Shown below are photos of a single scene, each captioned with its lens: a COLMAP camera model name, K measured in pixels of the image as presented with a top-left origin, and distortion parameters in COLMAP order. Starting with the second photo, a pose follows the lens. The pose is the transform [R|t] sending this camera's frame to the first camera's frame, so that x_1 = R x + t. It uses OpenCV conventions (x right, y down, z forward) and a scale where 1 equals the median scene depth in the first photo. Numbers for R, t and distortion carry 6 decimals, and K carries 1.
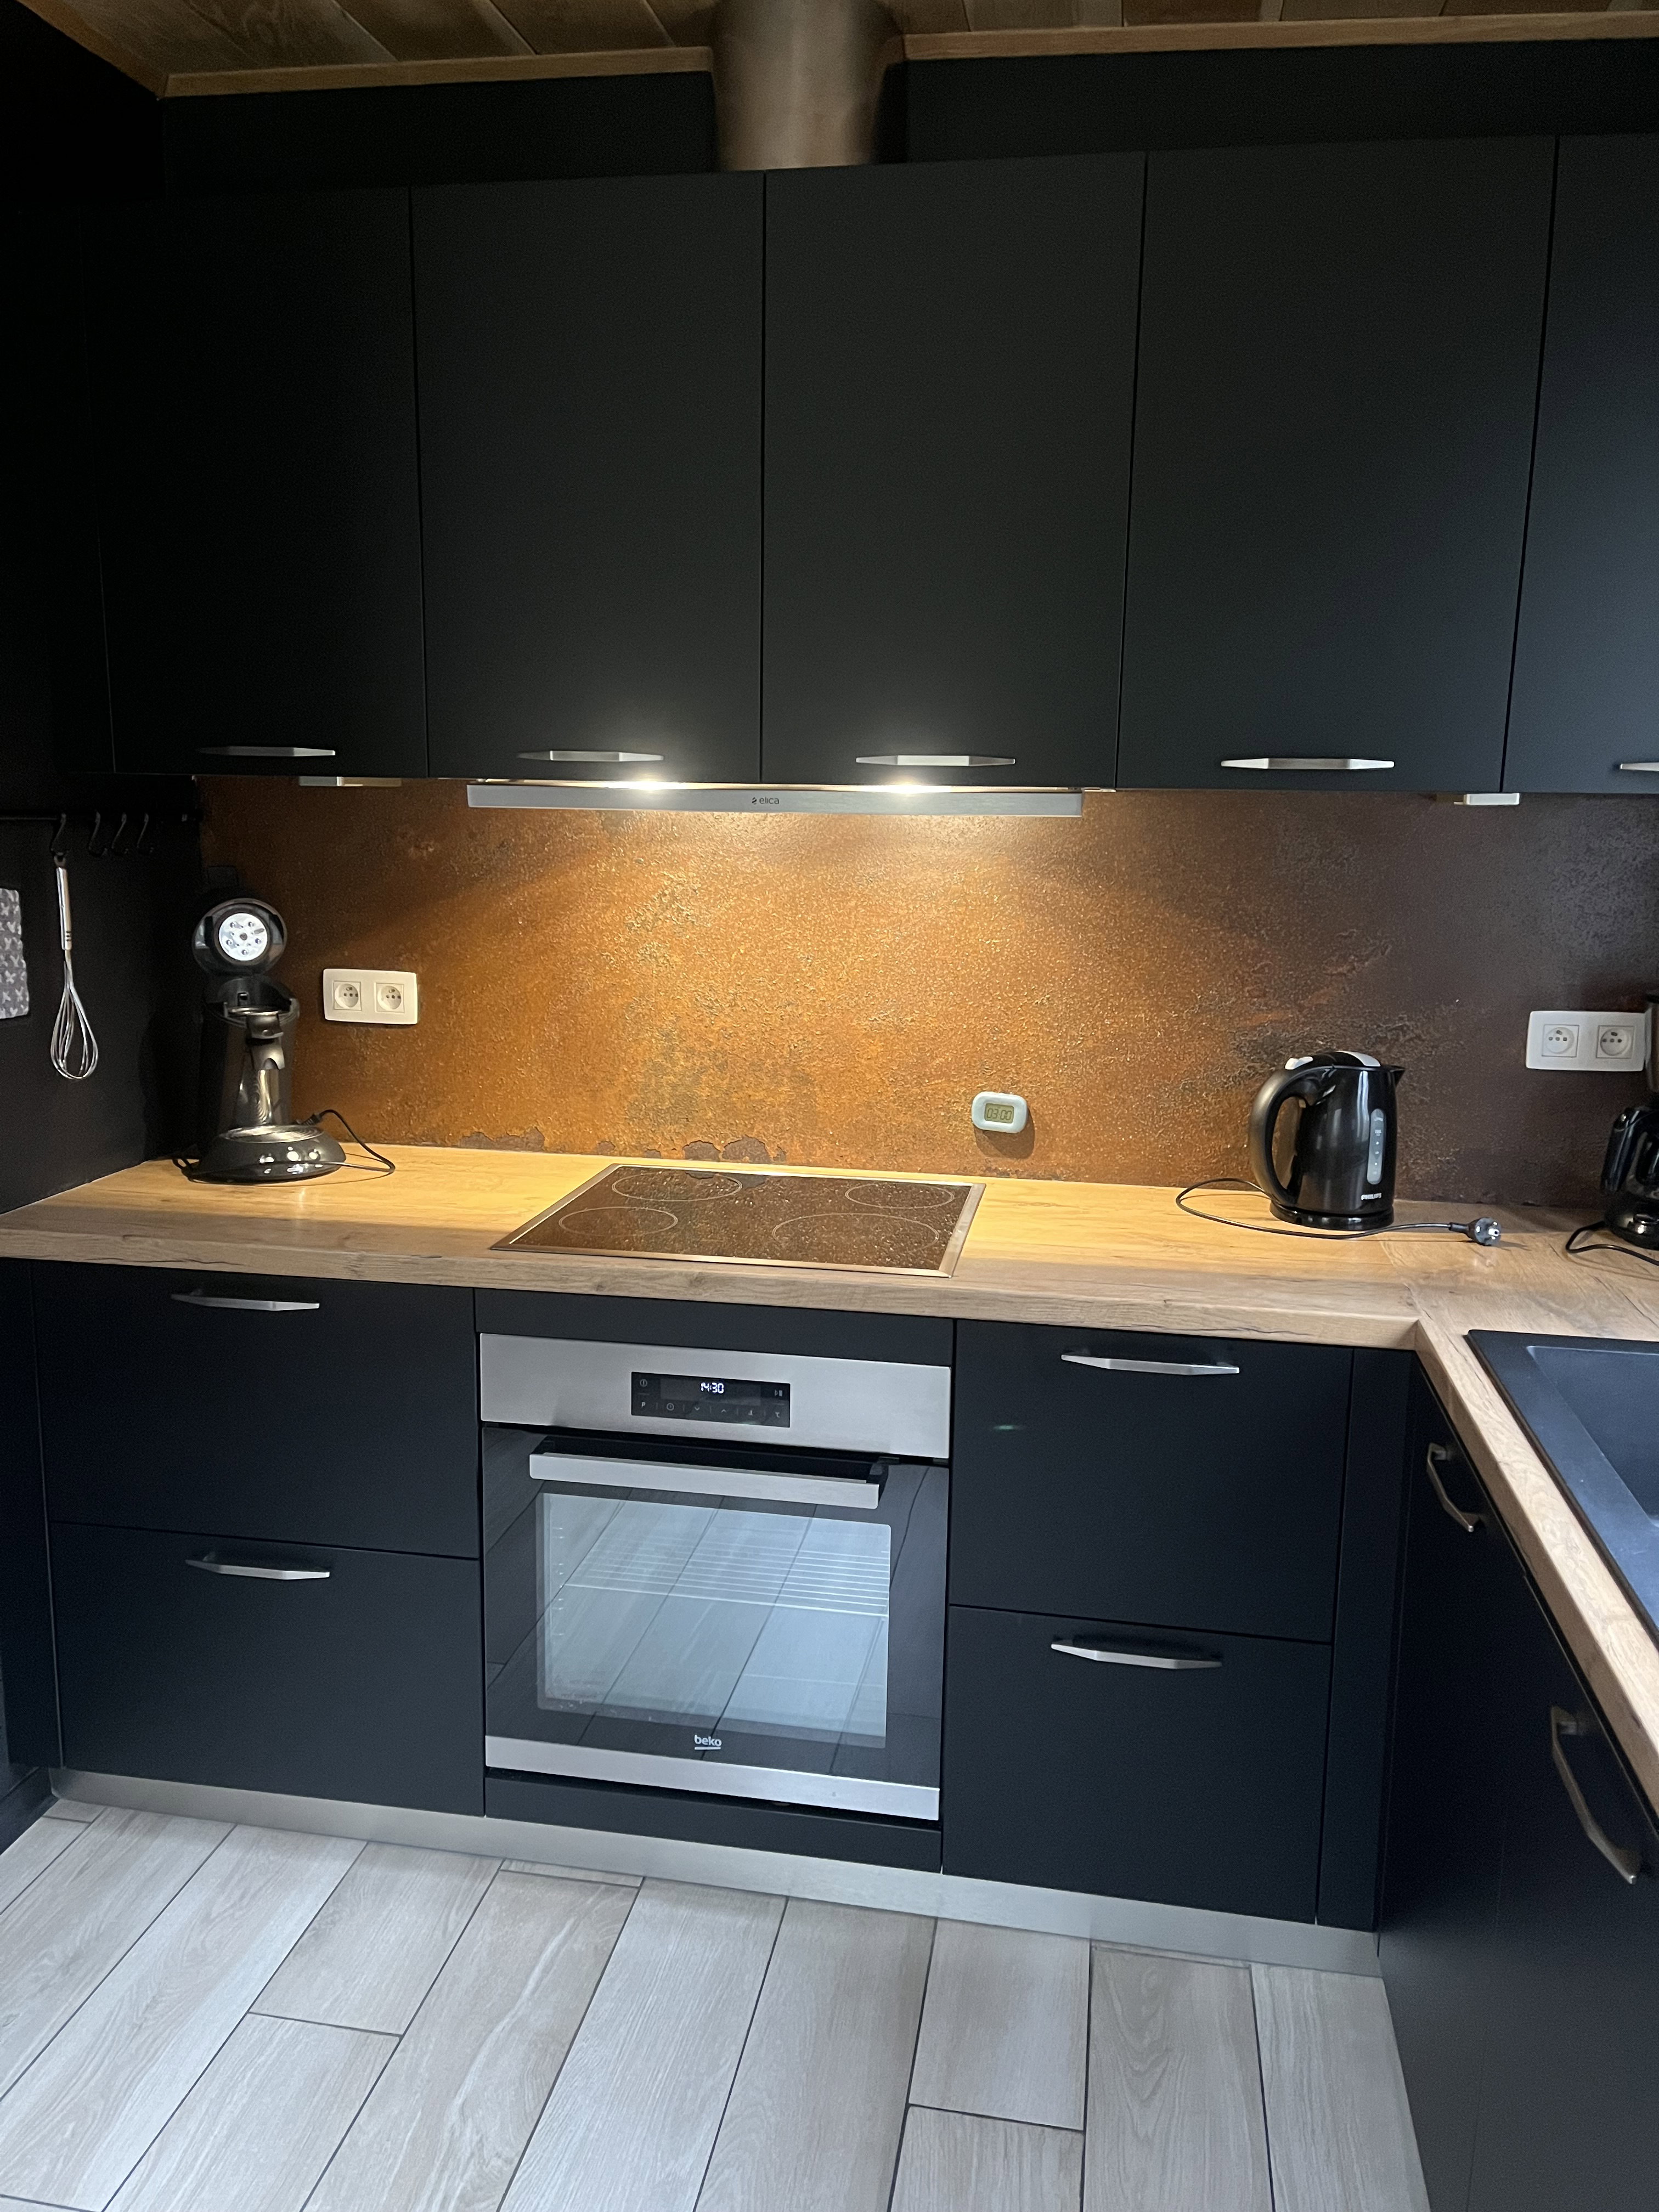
lens RADIAL K [[1672.3, 0, 829.5], [0, 1672.3, 1106.0], [0, 0, 1]] dist [0.024849, -0.005911]
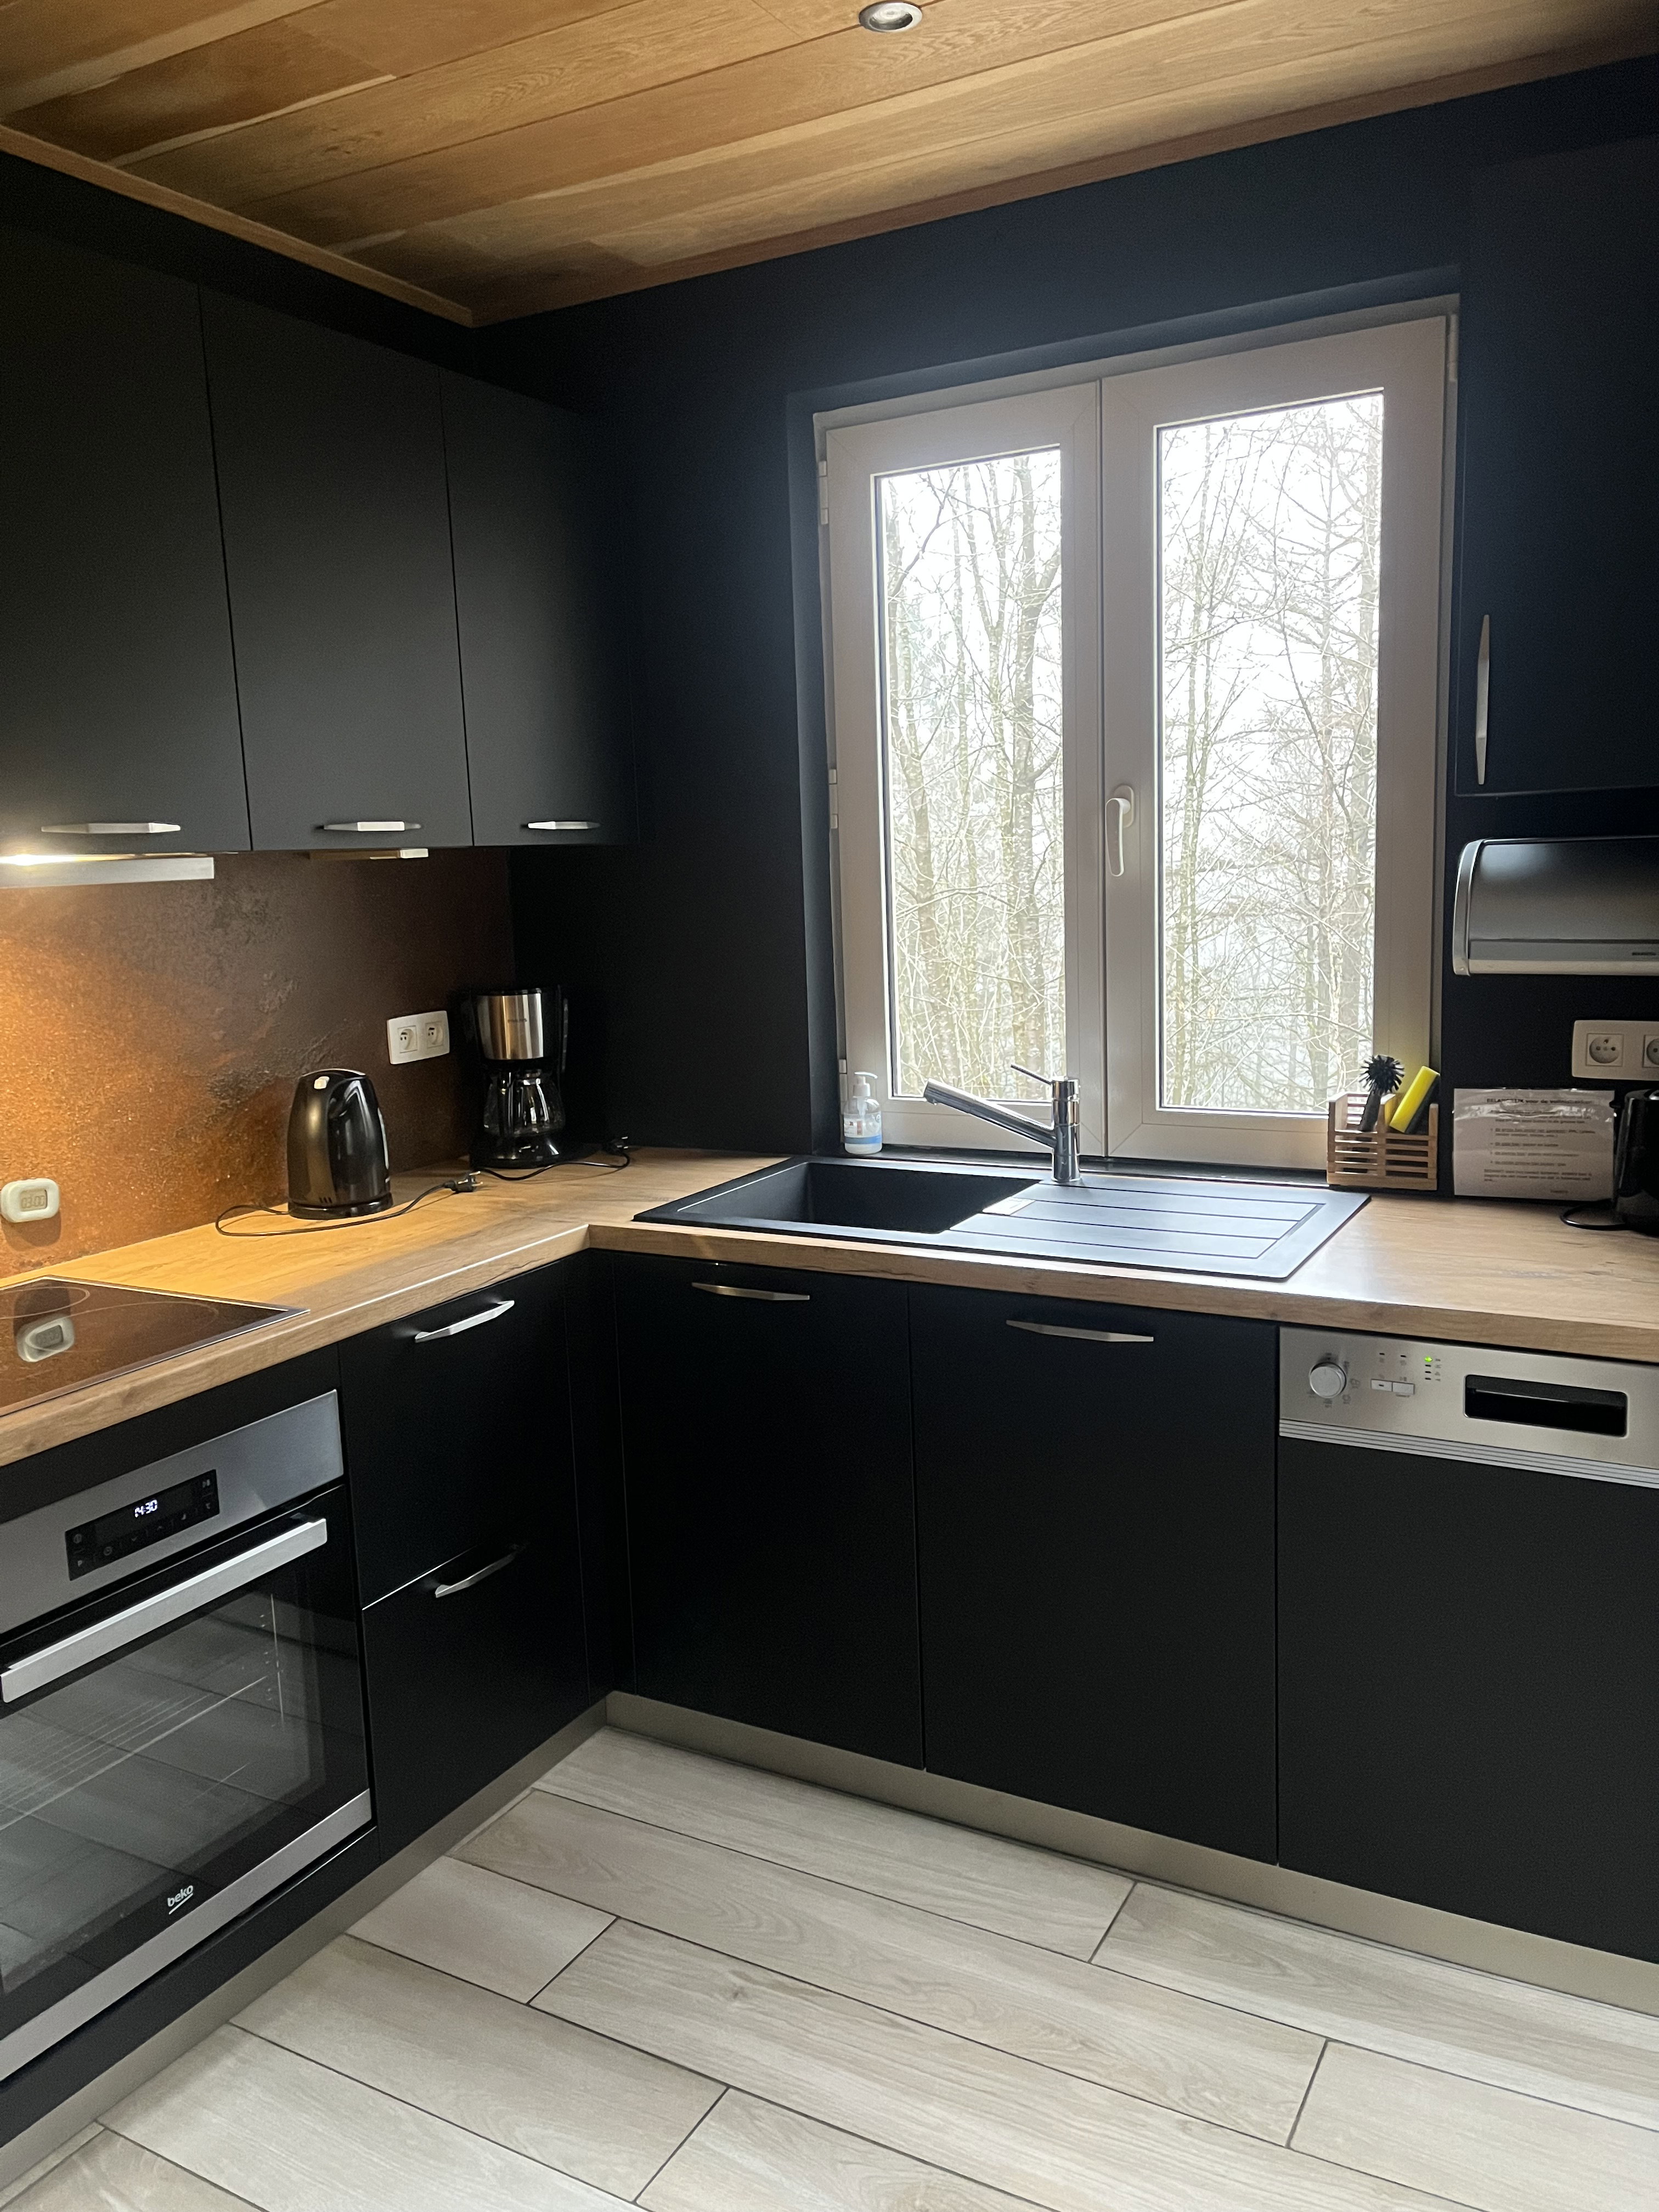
lens RADIAL K [[1698.7, 0, 824.2], [0, 1698.7, 1116.7], [0, 0, 1]] dist [0.078172, -0.091848]
pose [[0.326765, -0.176977, 0.928388, -0.687016], [0.211266, 0.971132, 0.110766, -0.058389], [-0.921190, 0.159943, 0.354721, 0.249309]]
